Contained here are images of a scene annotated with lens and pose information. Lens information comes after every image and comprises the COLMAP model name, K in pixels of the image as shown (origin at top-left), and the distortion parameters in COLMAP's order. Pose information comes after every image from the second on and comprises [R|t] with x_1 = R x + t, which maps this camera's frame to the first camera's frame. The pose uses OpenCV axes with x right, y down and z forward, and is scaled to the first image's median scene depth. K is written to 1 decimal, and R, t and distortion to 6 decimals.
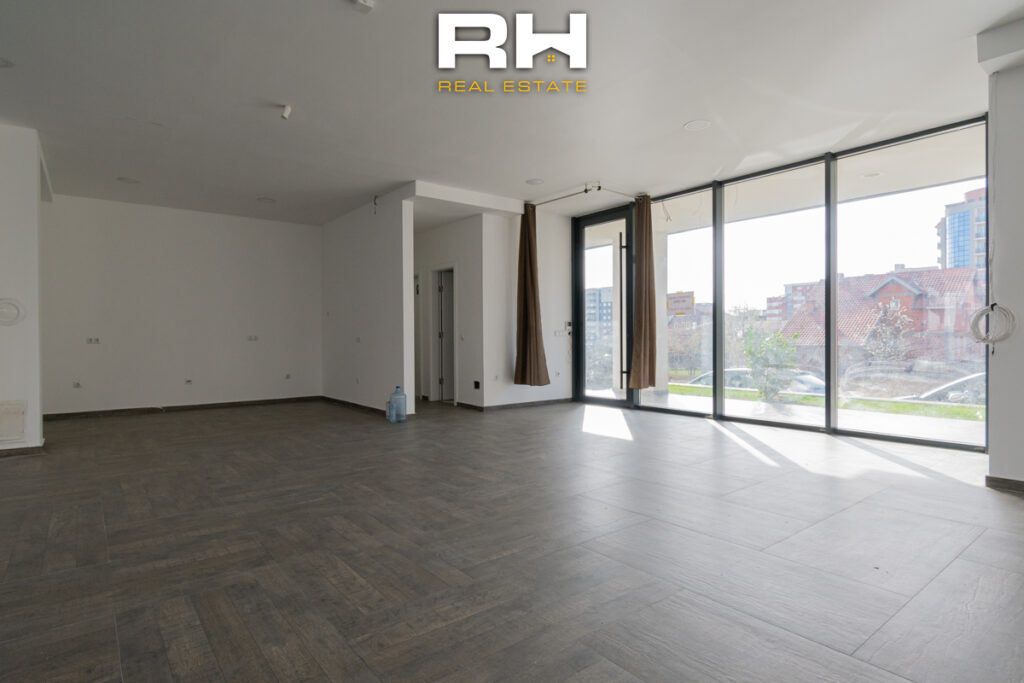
lens RADIAL K [[540.5, 0, 512.0], [0, 540.5, 341.5], [0, 0, 1]] dist [0.001022, 0.000240]
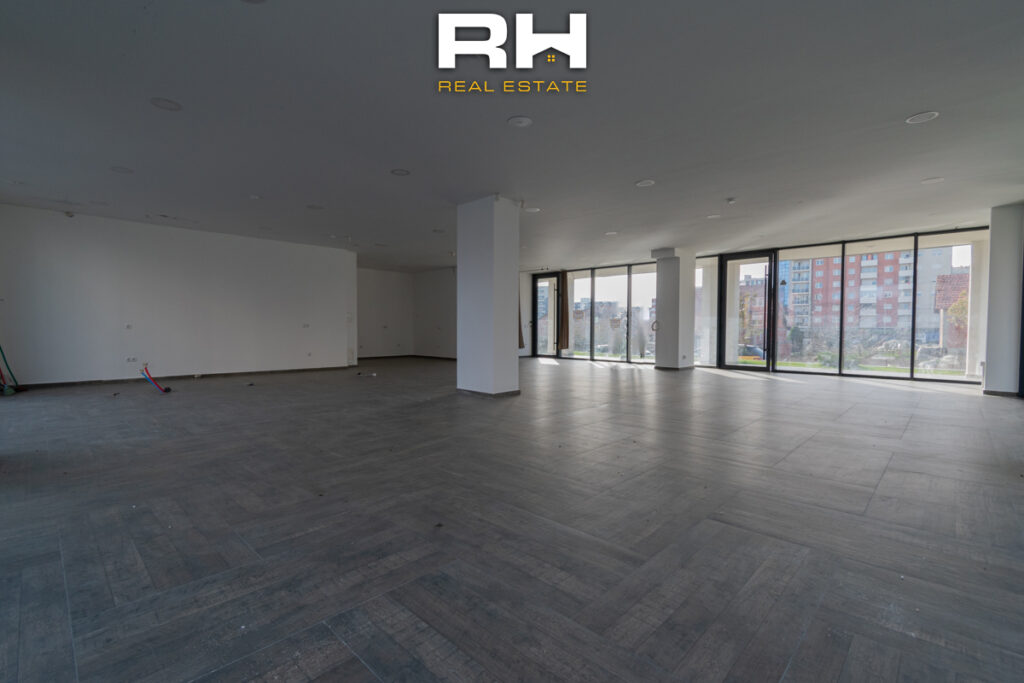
lens RADIAL K [[462.6, 0, 512.0], [0, 462.6, 341.5], [0, 0, 1]] dist [0.000446, 0.000010]
pose [[0.989526, 0.008811, 0.144086, -0.247232], [-0.012104, 0.999685, 0.021991, 0.007182], [-0.143847, -0.023504, 0.989321, -0.886460]]
